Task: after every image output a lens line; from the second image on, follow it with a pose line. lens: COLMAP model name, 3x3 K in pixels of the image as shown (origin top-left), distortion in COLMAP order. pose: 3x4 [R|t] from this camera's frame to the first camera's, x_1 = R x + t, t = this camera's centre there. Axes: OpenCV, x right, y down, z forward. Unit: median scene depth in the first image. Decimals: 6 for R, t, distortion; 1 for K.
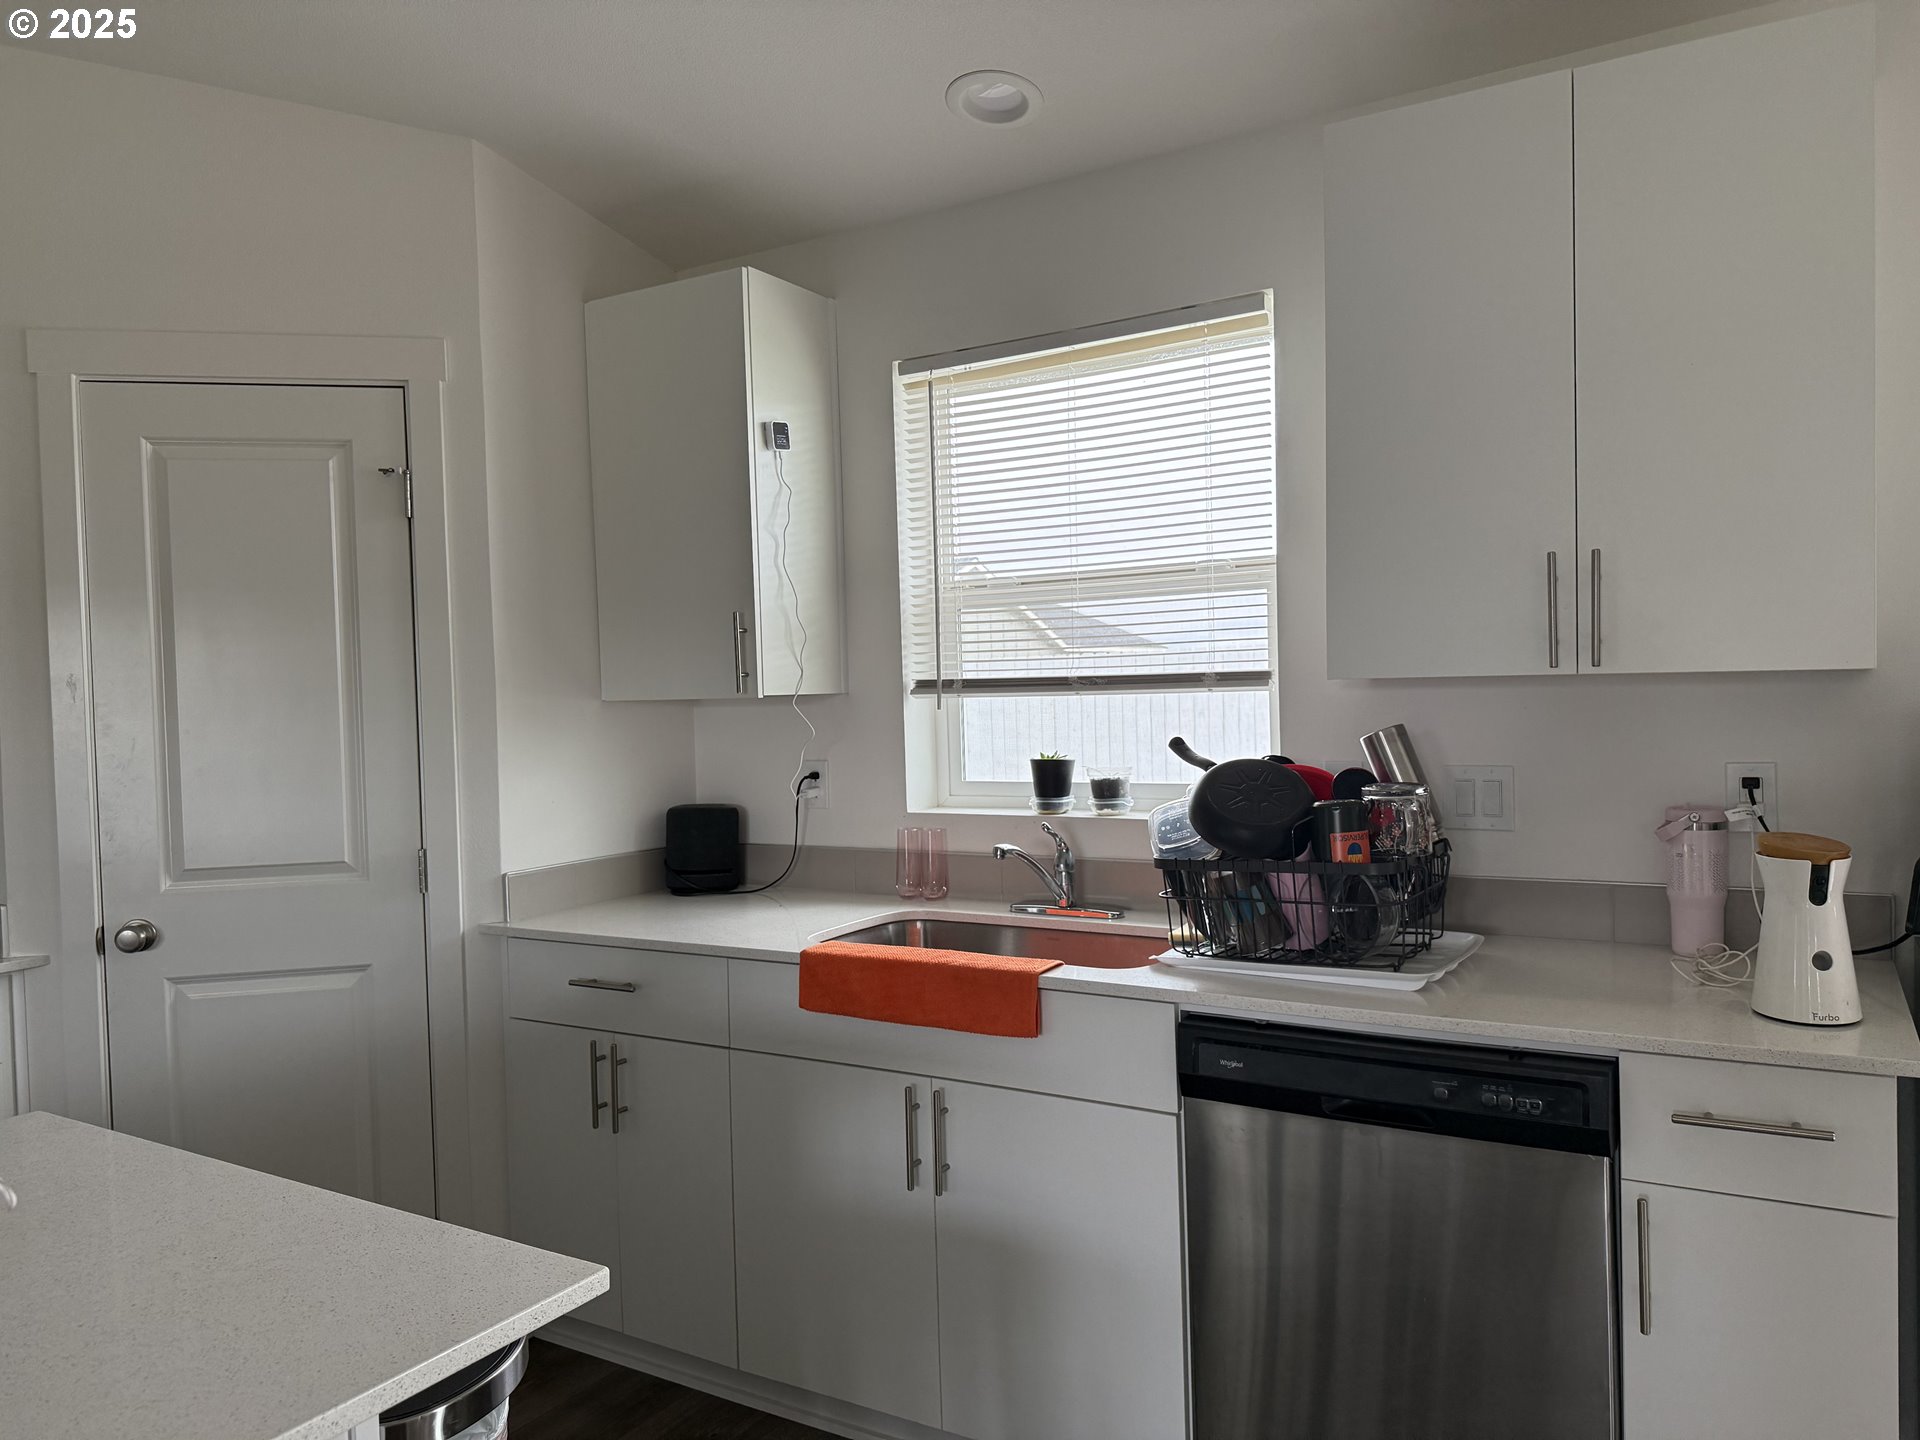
lens RADIAL K [[1336.8, 0, 954.5], [0, 1336.8, 722.6], [0, 0, 1]] dist [0.093484, -0.149689]
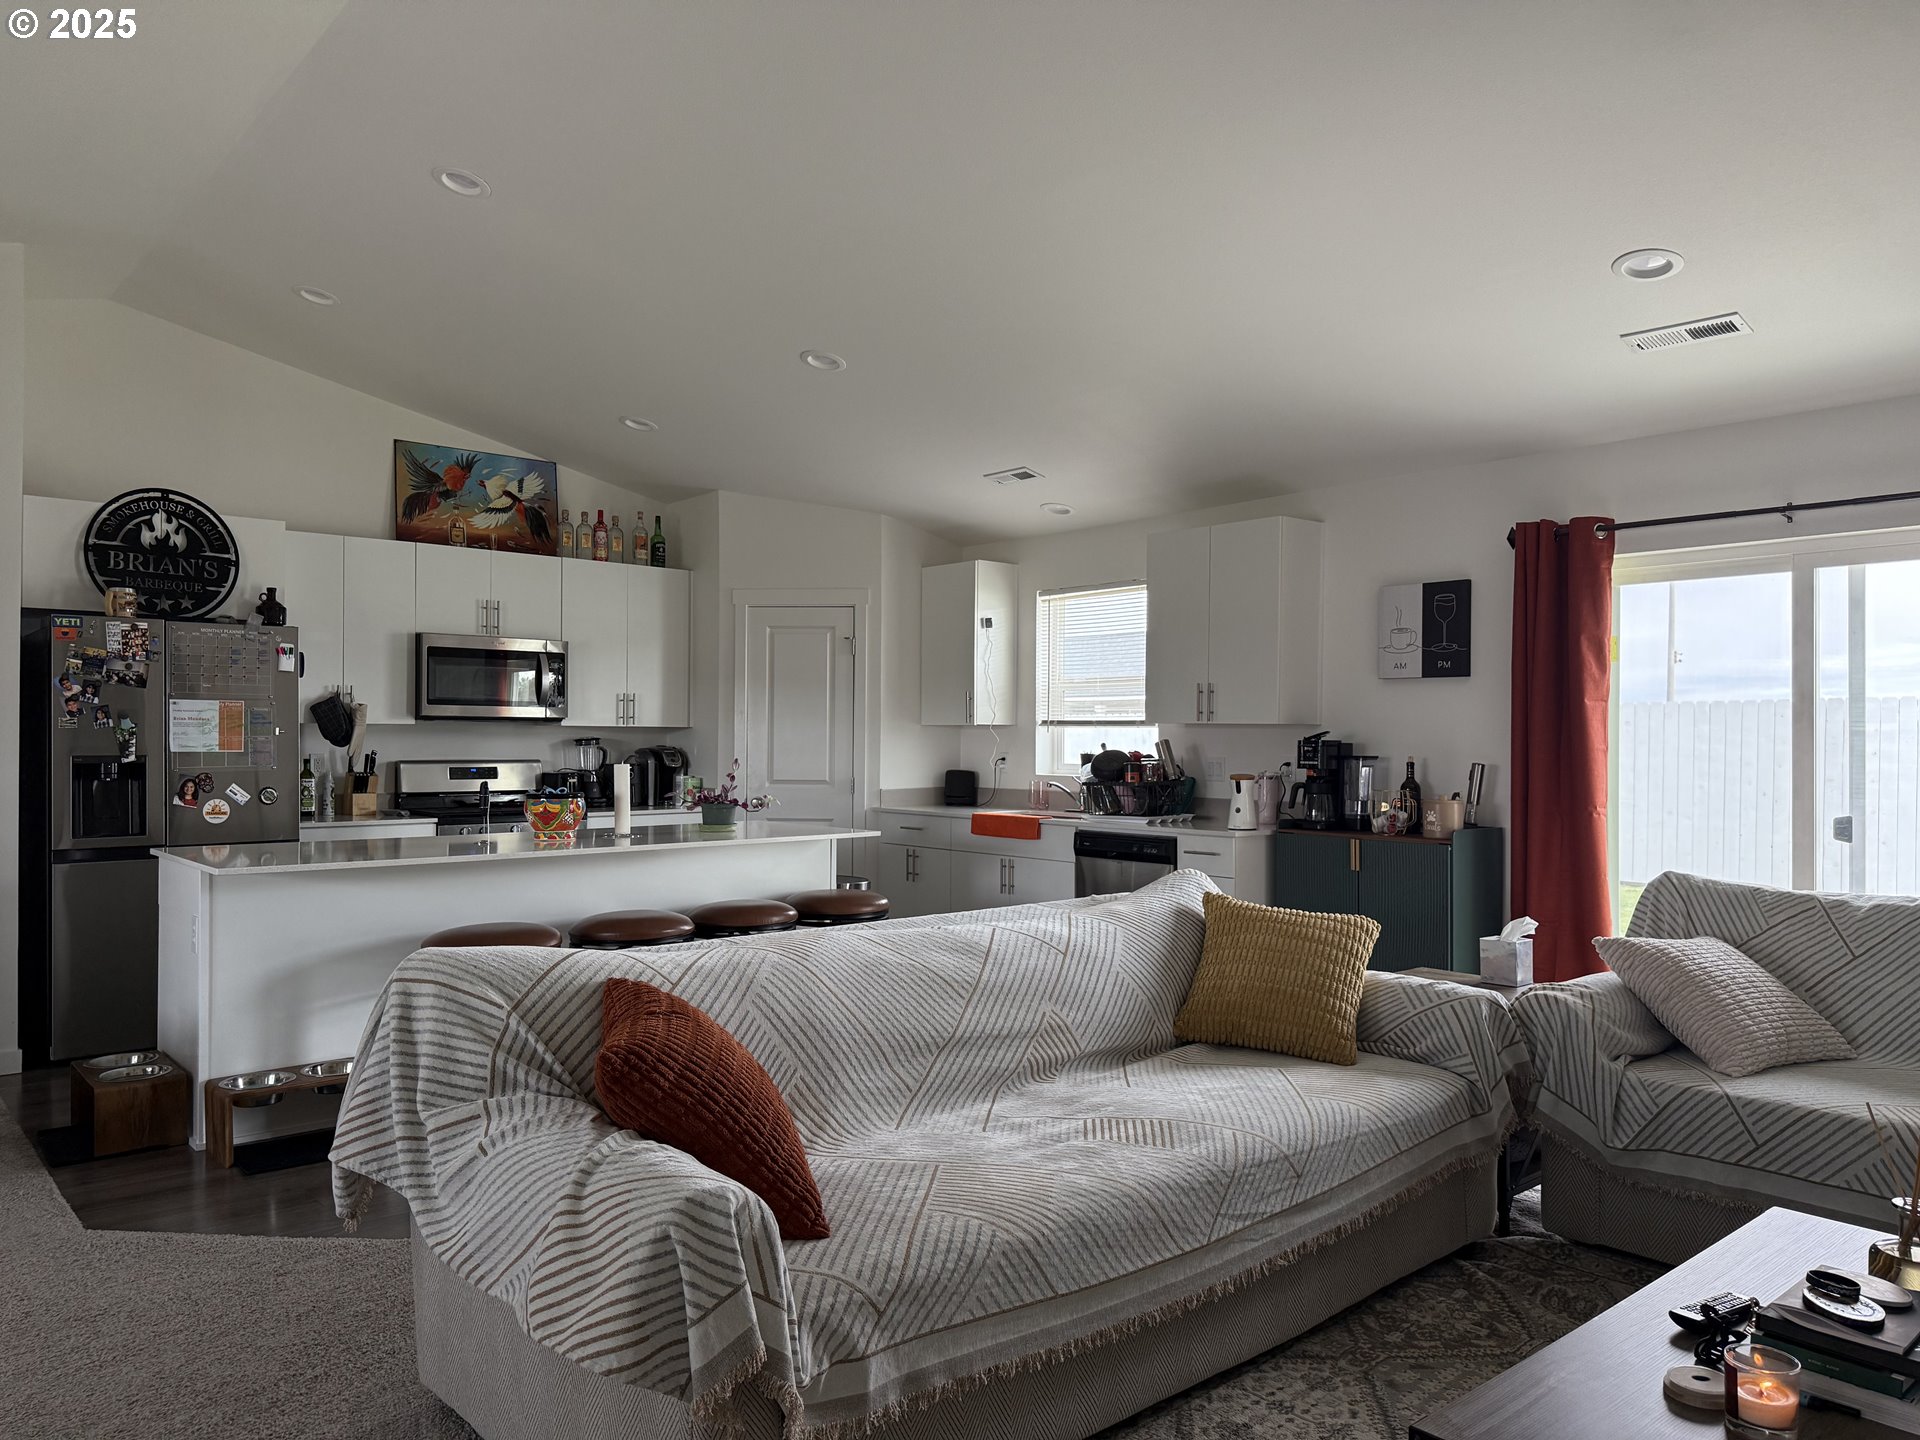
lens RADIAL K [[1336.8, 0, 954.5], [0, 1336.8, 722.6], [0, 0, 1]] dist [0.093484, -0.149689]
pose [[0.952706, 0.029385, -0.302469, 0.597591], [-0.038645, 0.998948, -0.024673, 0.041695], [0.301426, 0.035195, 0.952840, -1.470877]]
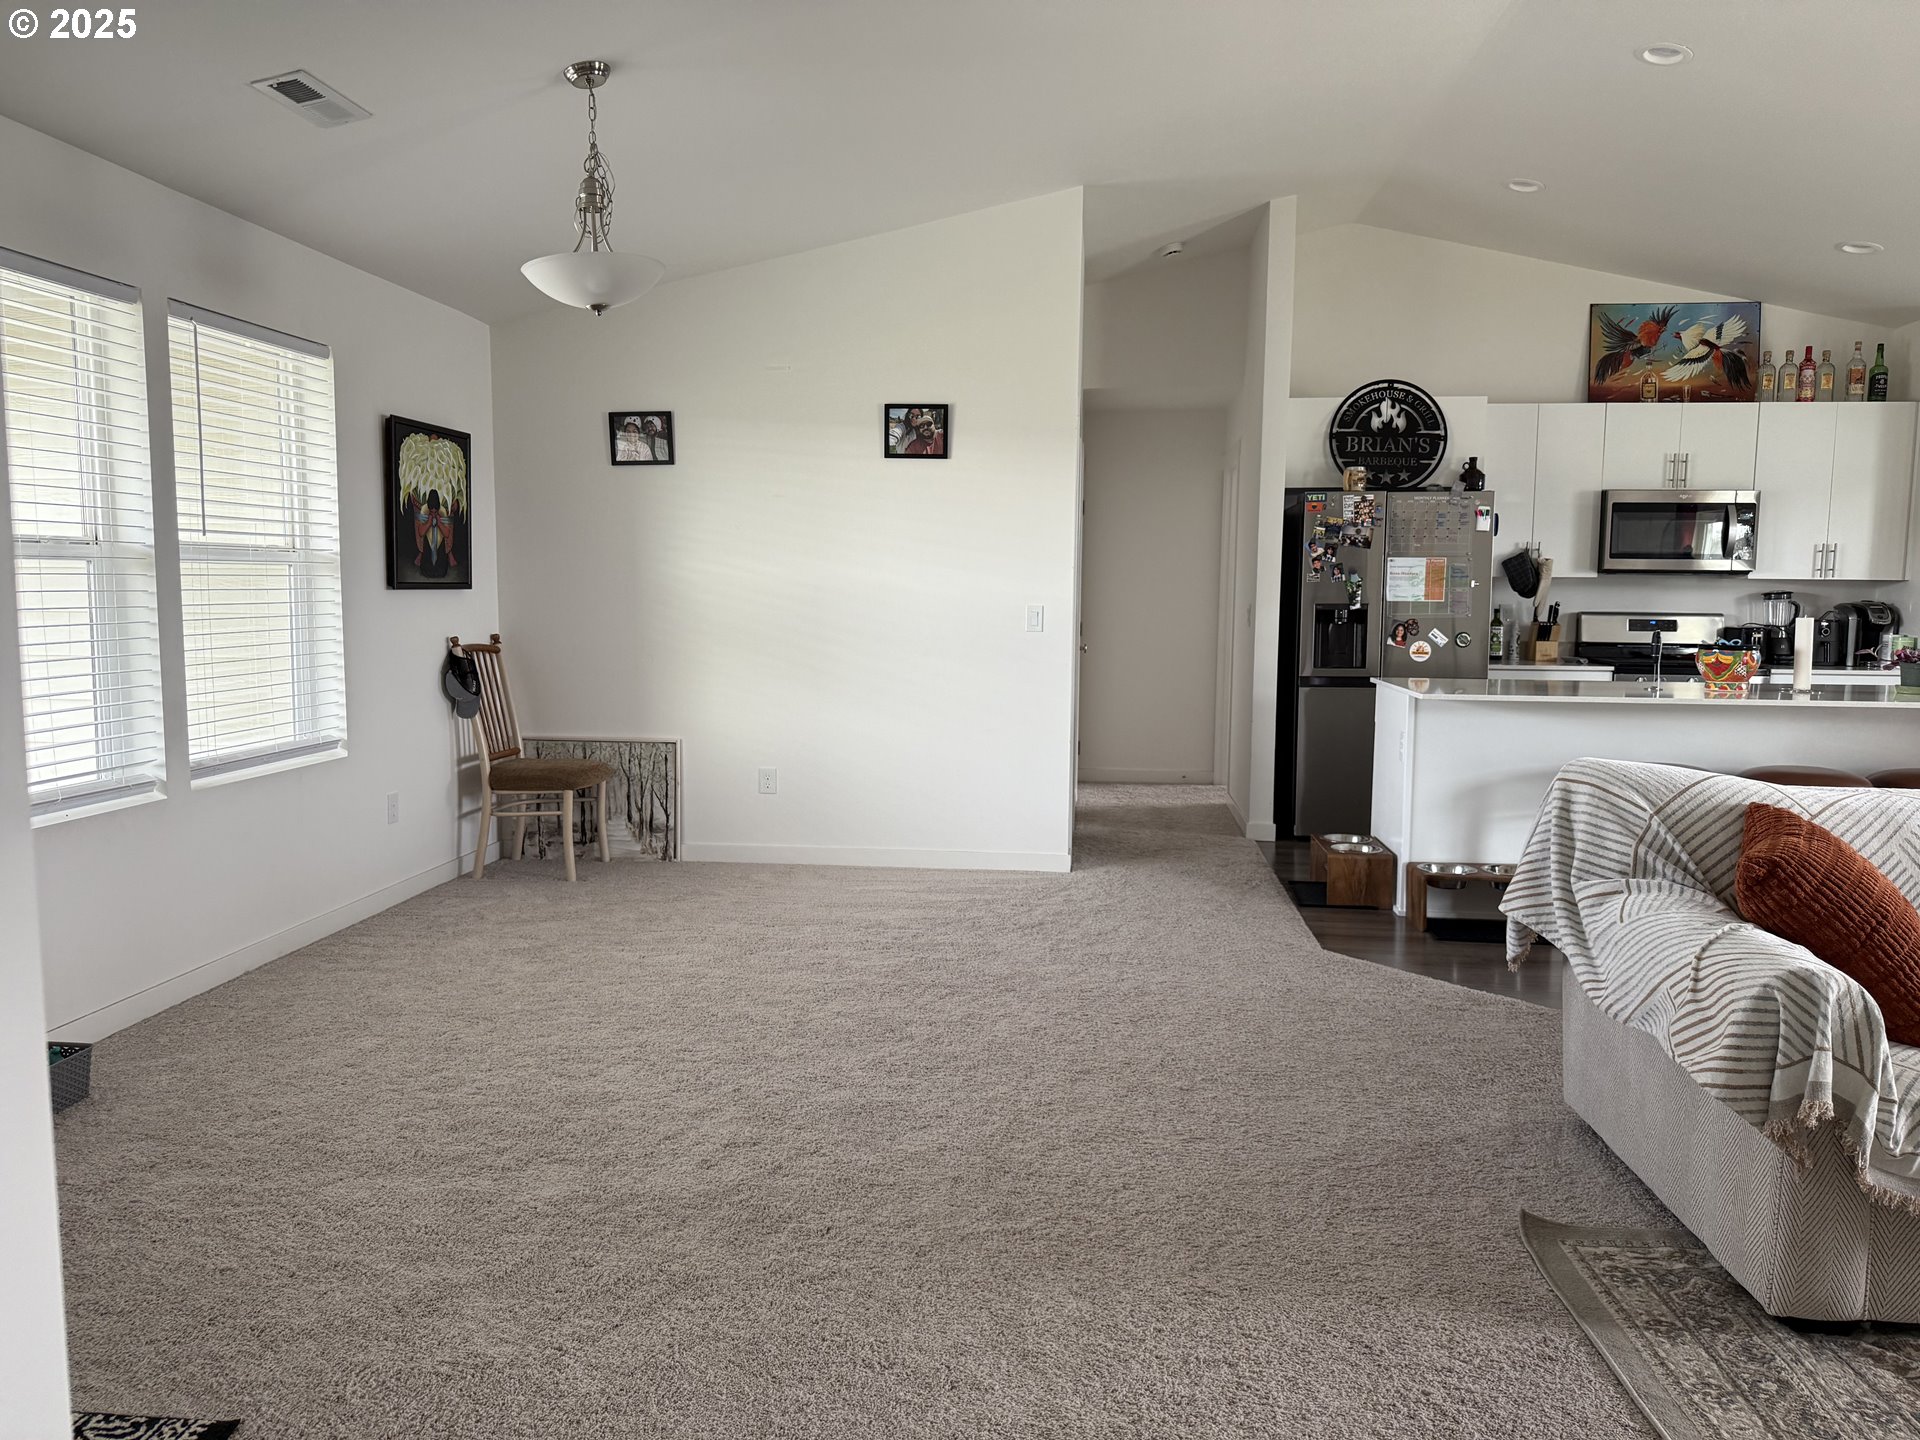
lens RADIAL K [[1336.8, 0, 954.5], [0, 1336.8, 722.6], [0, 0, 1]] dist [0.093484, -0.149689]
pose [[0.423177, 0.124282, -0.897483, 0.794586], [-0.042477, 0.992180, 0.117366, 0.046283], [0.905051, -0.011544, 0.425147, -1.680636]]
